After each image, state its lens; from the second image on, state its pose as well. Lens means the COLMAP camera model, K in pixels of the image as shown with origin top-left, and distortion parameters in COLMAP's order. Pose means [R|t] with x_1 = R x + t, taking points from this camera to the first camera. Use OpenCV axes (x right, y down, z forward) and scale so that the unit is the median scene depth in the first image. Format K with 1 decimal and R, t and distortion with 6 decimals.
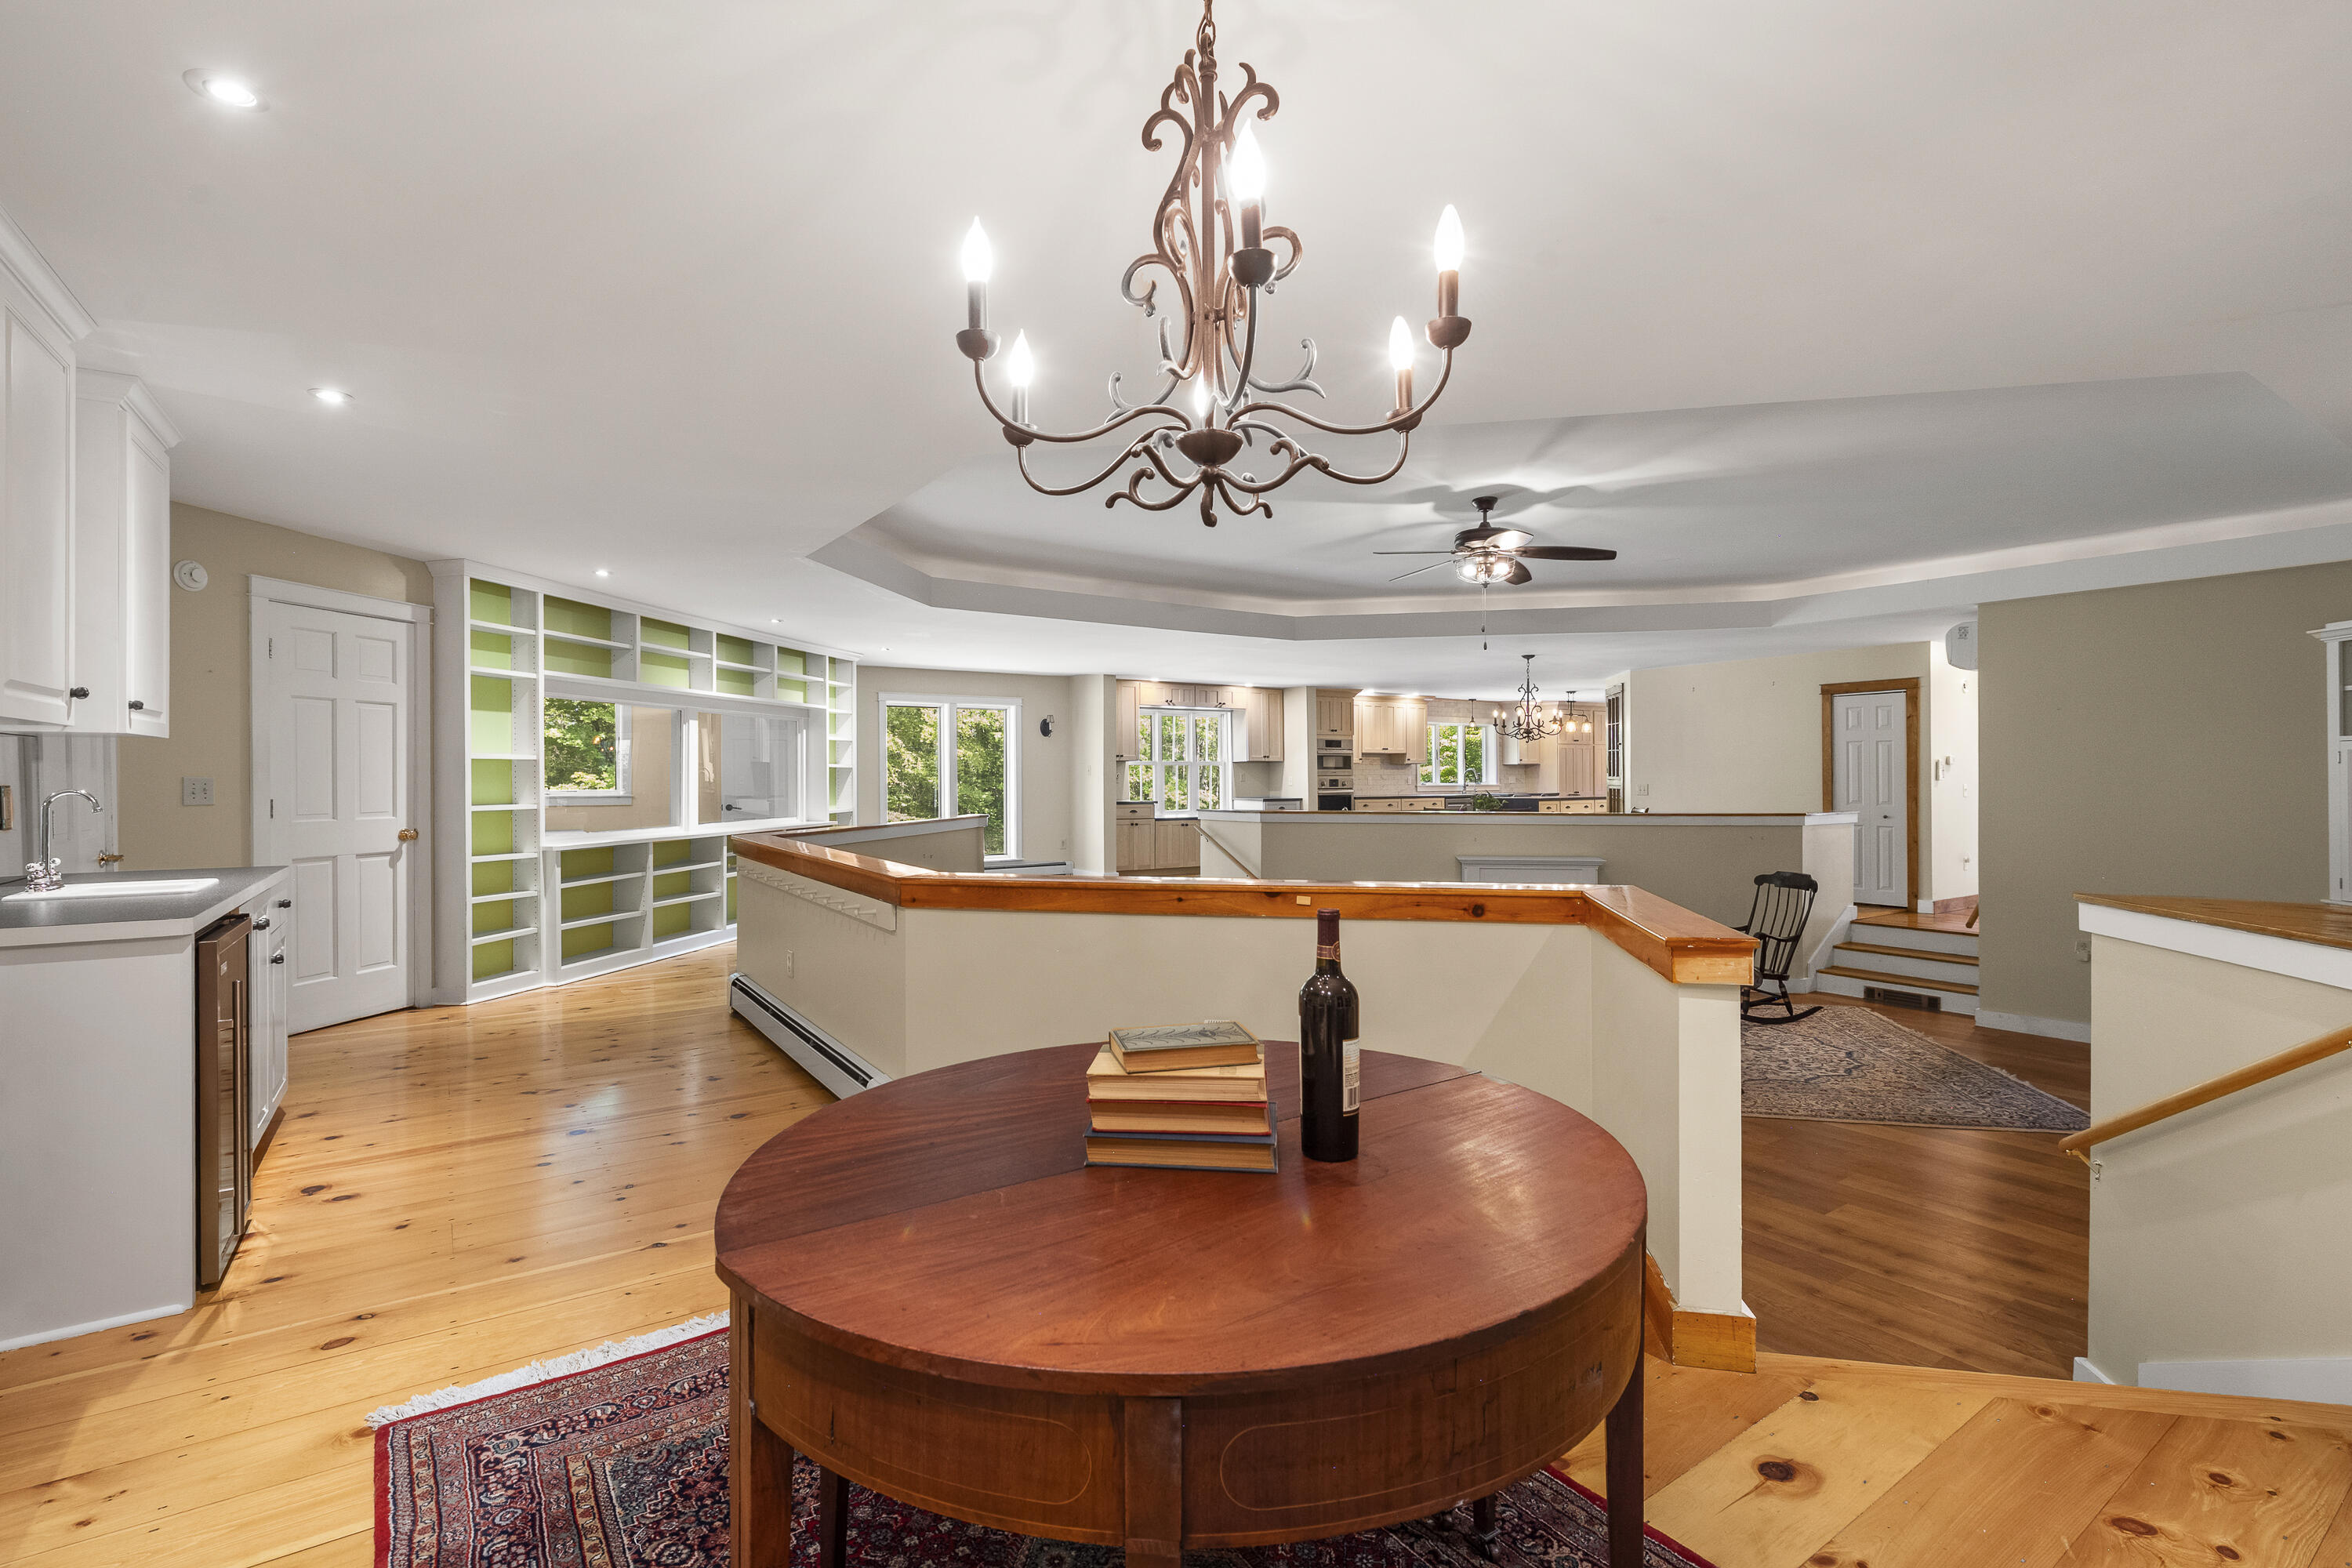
lens RADIAL K [[1062.7, 0, 1160.2], [0, 1062.7, 780.9], [0, 0, 1]] dist [-0.000644, -0.000562]
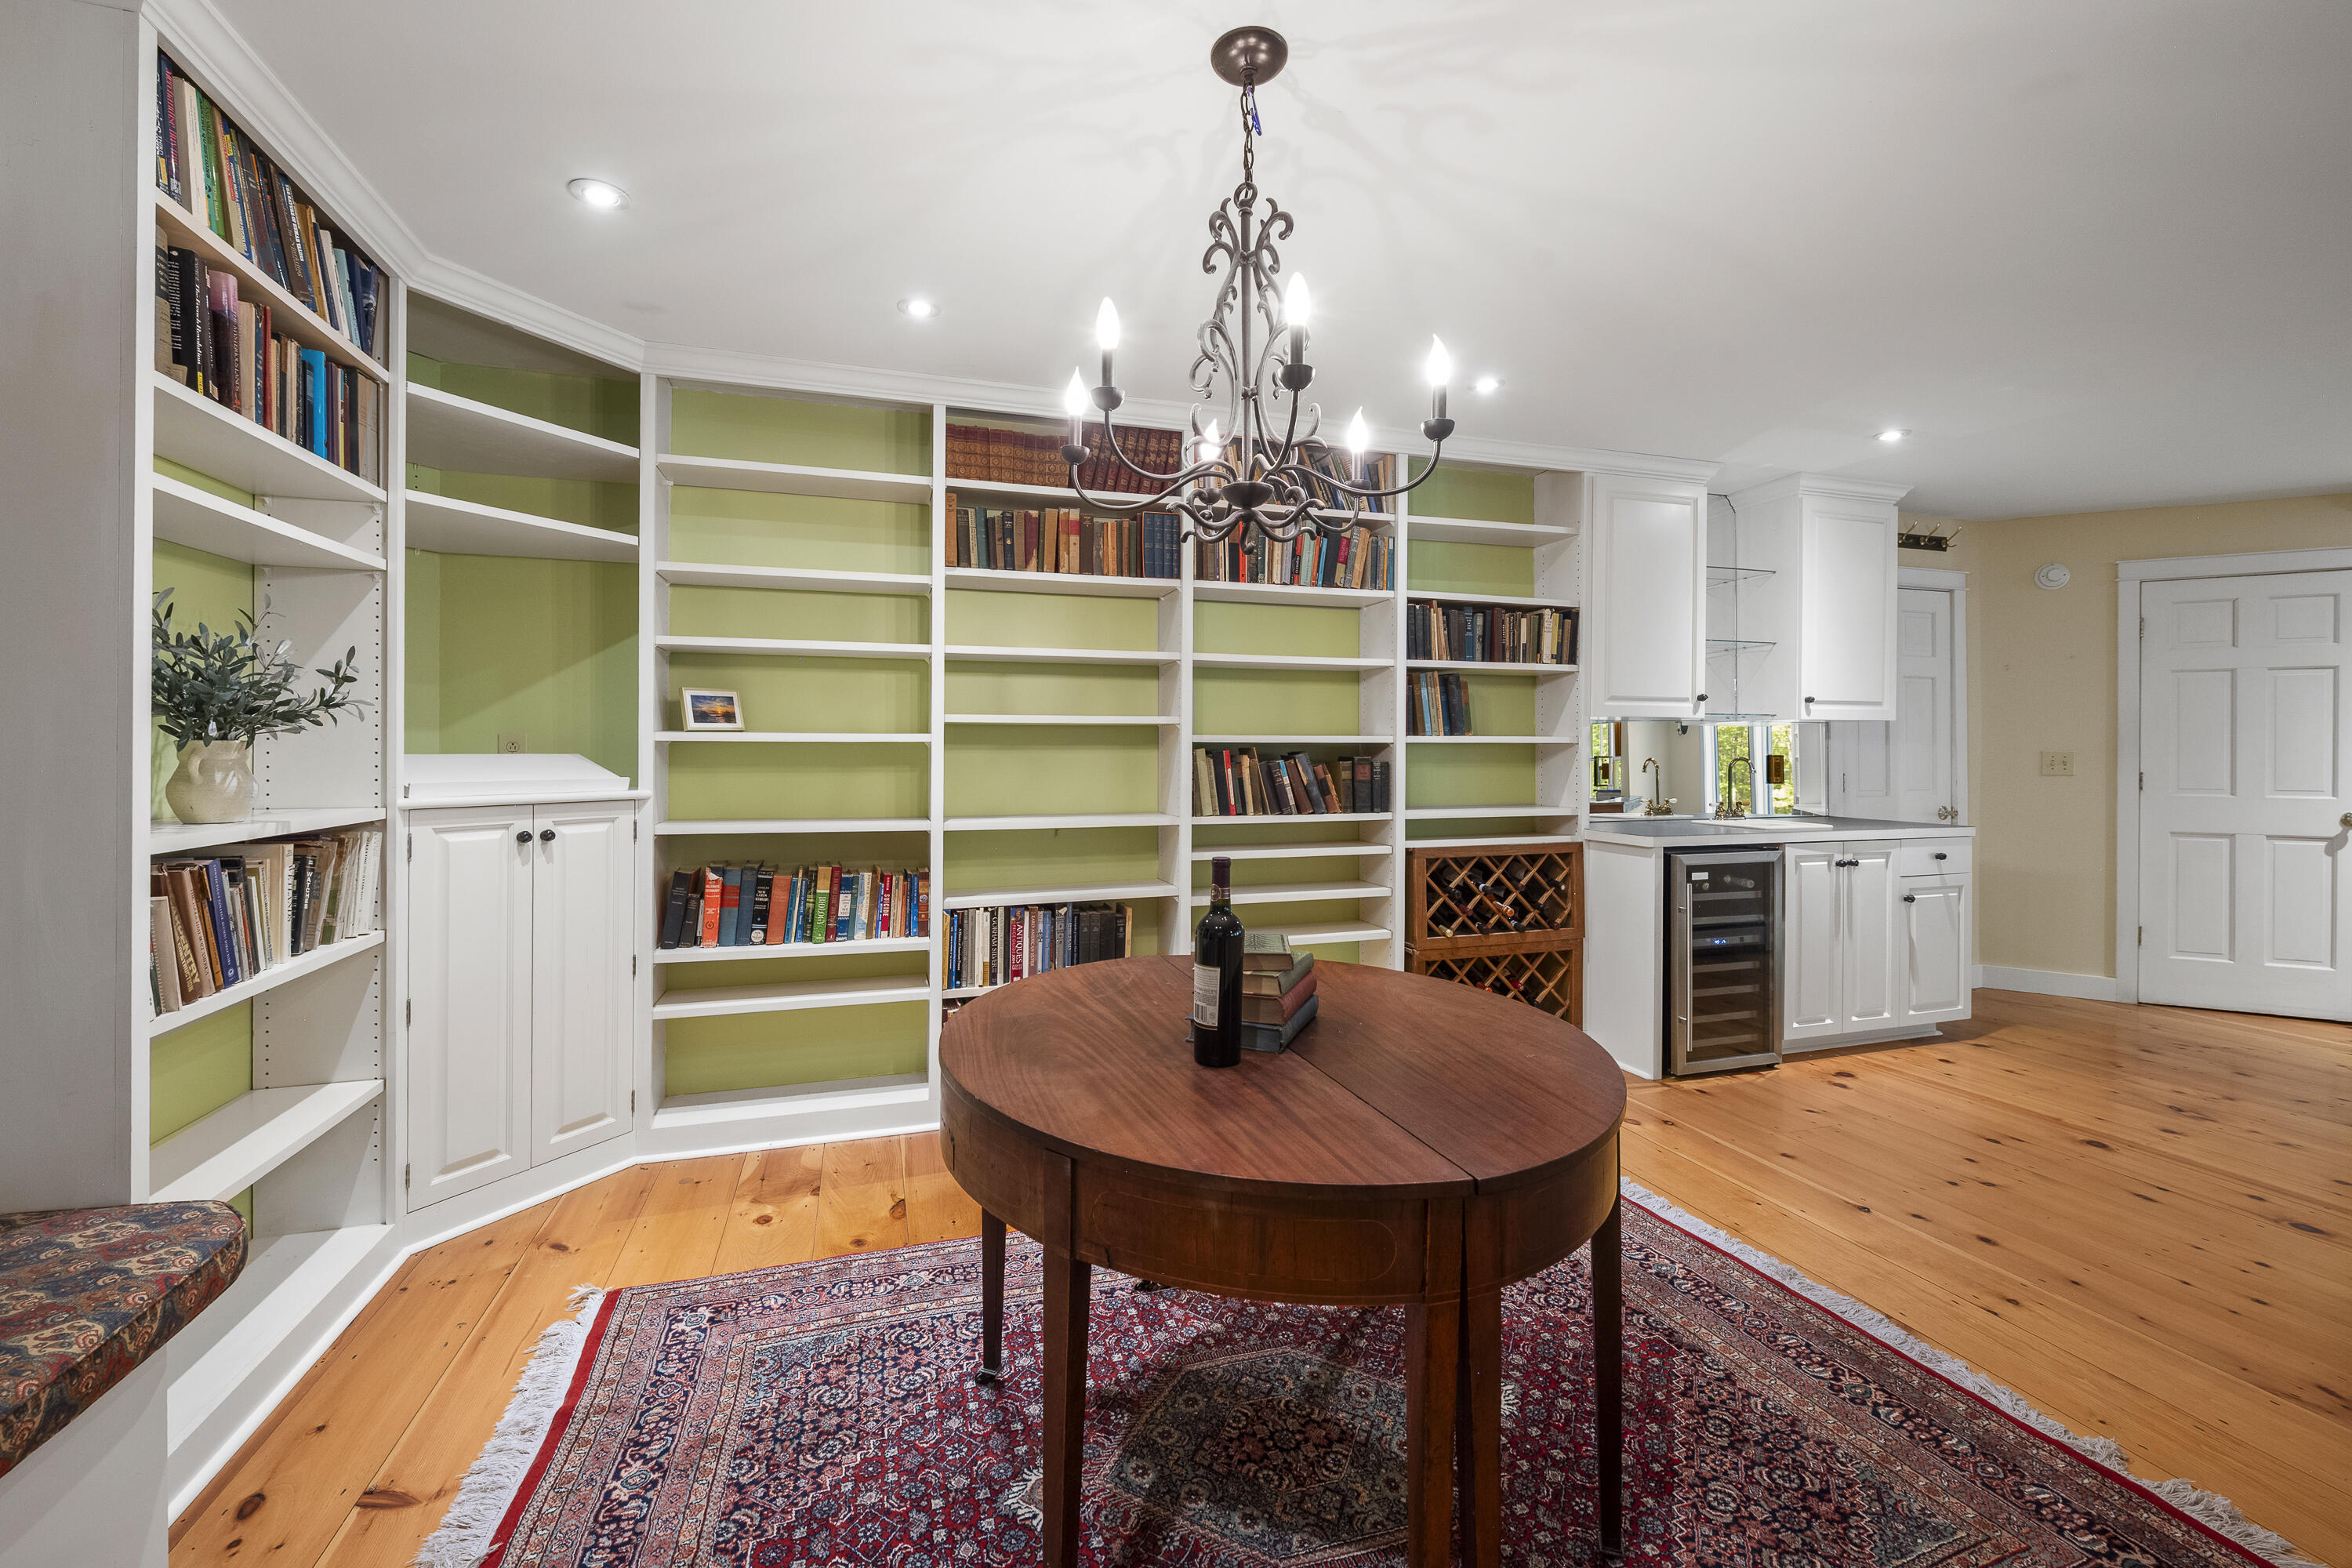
lens RADIAL K [[941.7, 0, 1143.7], [0, 941.7, 761.8], [0, 0, 1]] dist [-0.004005, -0.000378]
pose [[-0.304631, 0.012567, -0.952387, 0.533994], [-0.005382, 0.999874, 0.014915, -0.002161], [0.952455, 0.009669, -0.304525, 0.551343]]
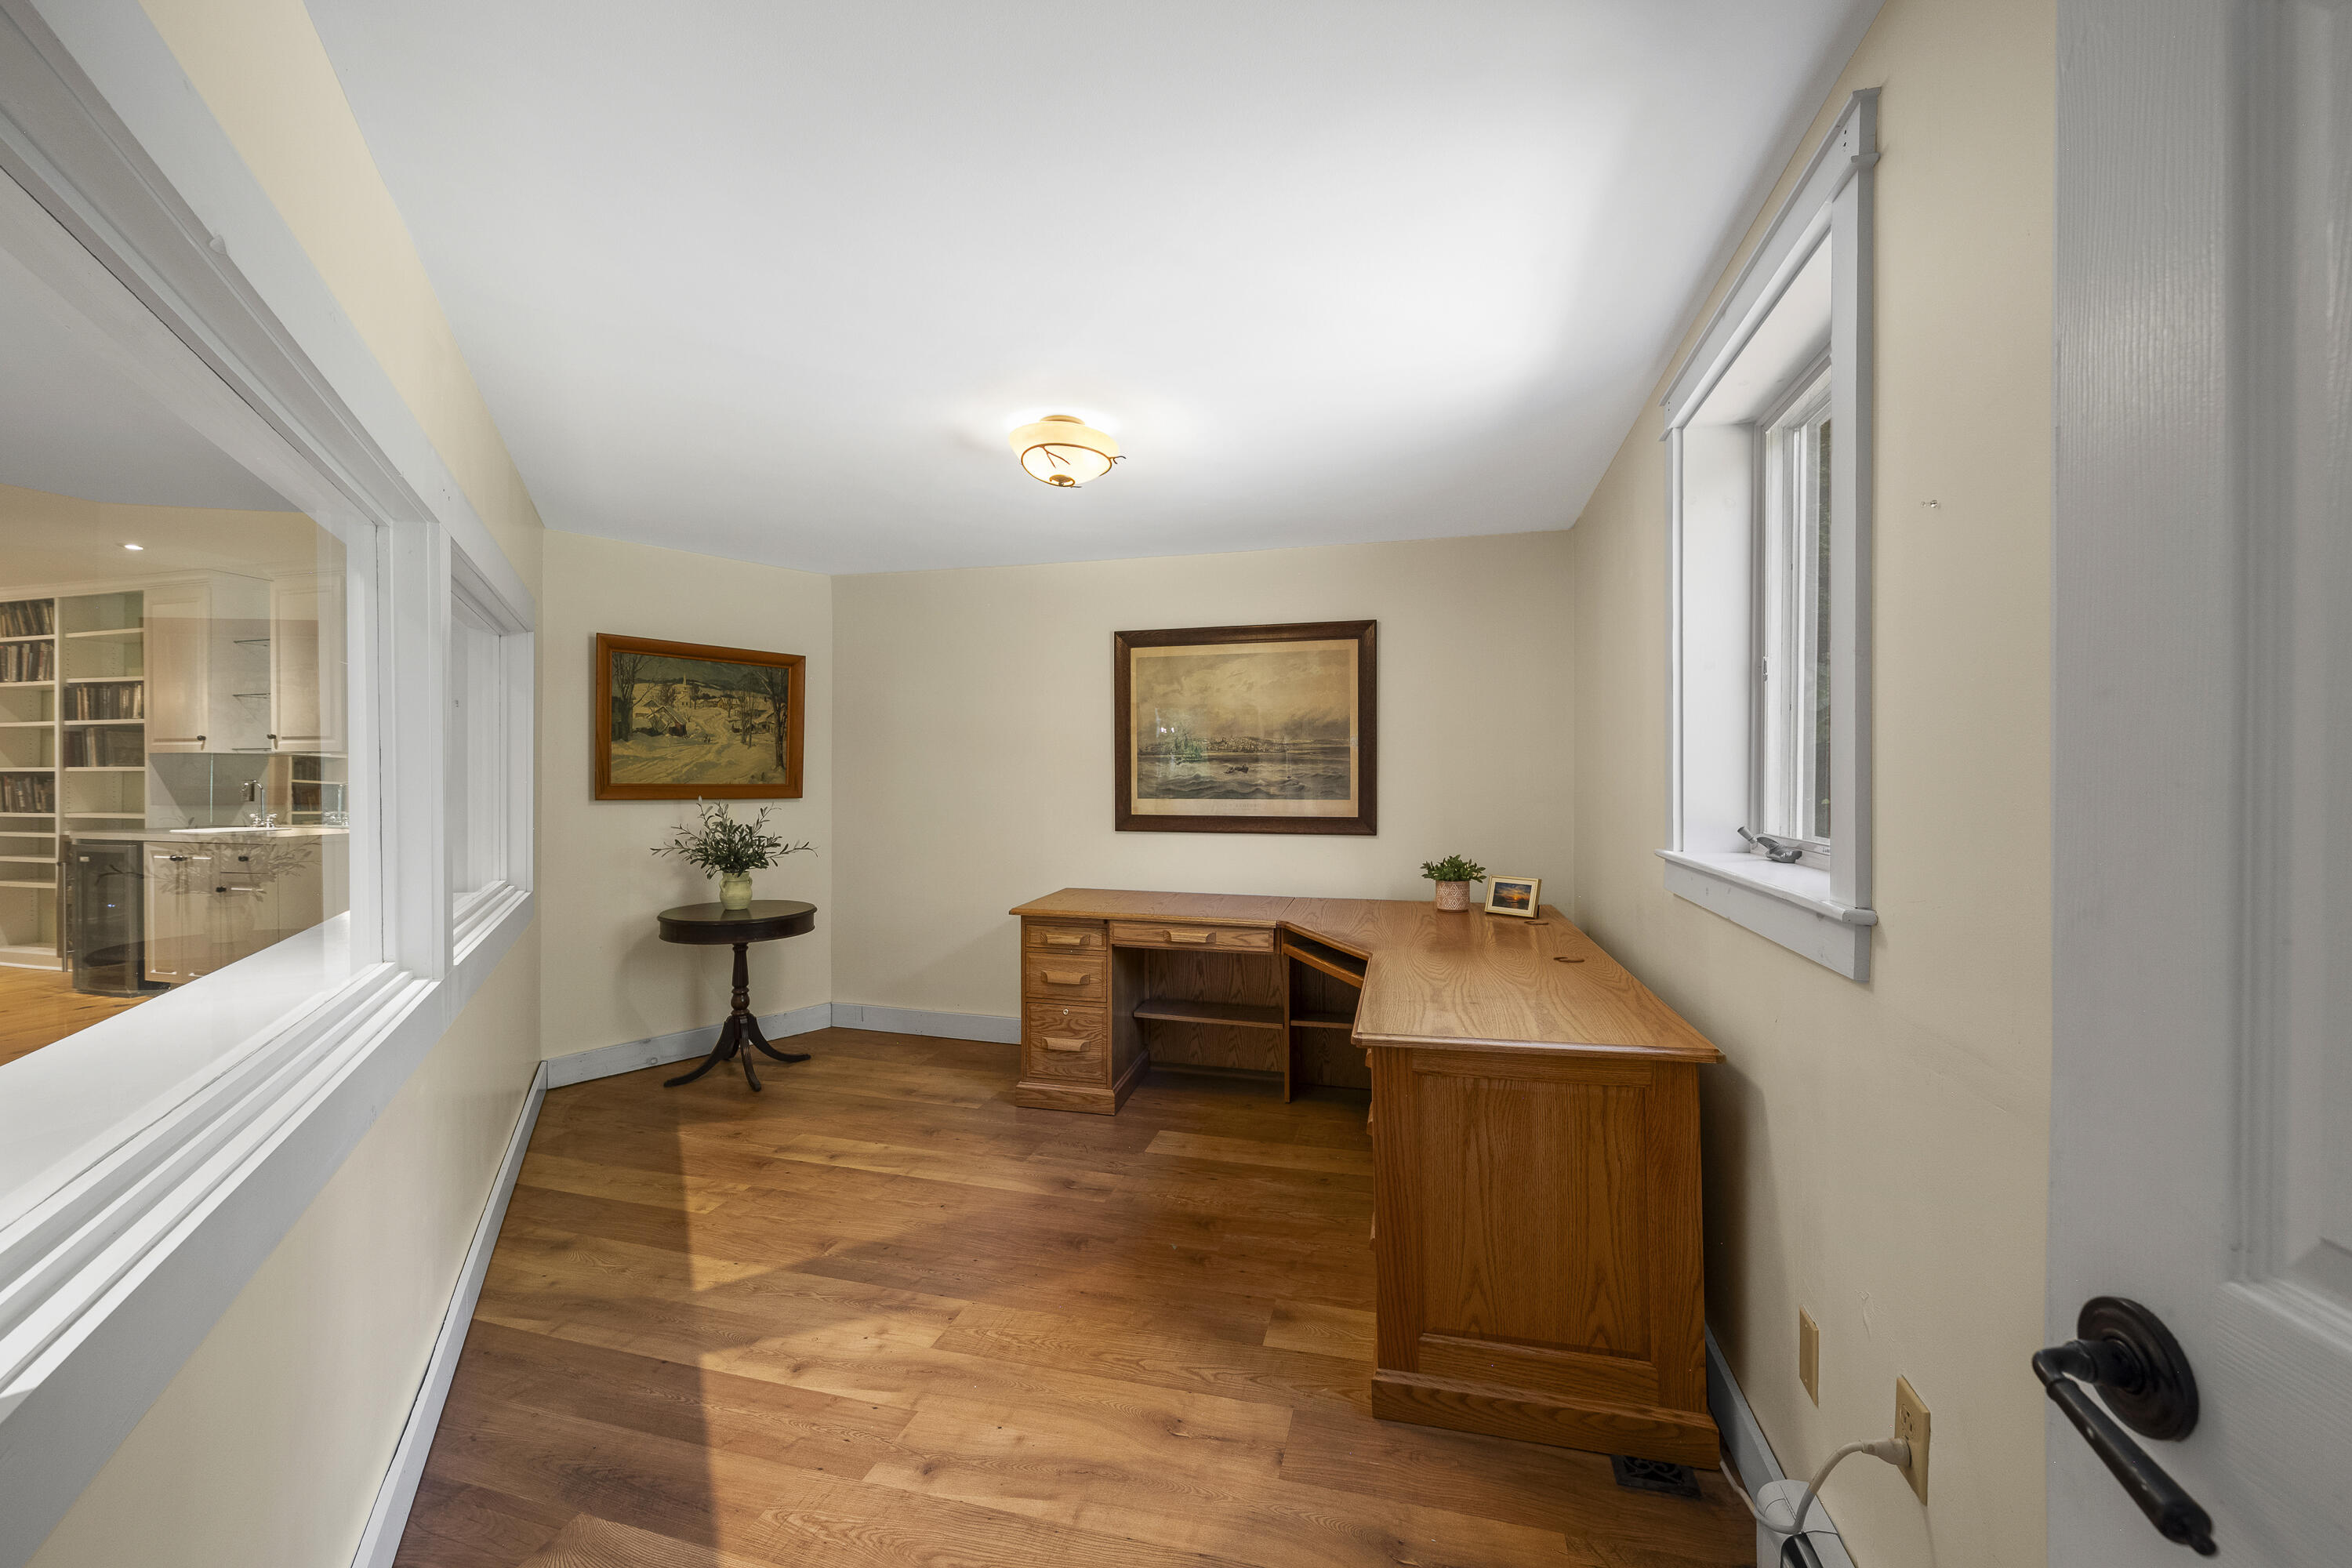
lens RADIAL K [[941.7, 0, 1169.2], [0, 941.7, 772.1], [0, 0, 1]] dist [-0.004005, -0.000378]
pose [[-0.761869, -0.009971, -0.647655, -1.137094], [-0.003427, 0.999930, -0.011363, 0.004830], [0.647722, -0.006438, -0.761849, 3.353868]]
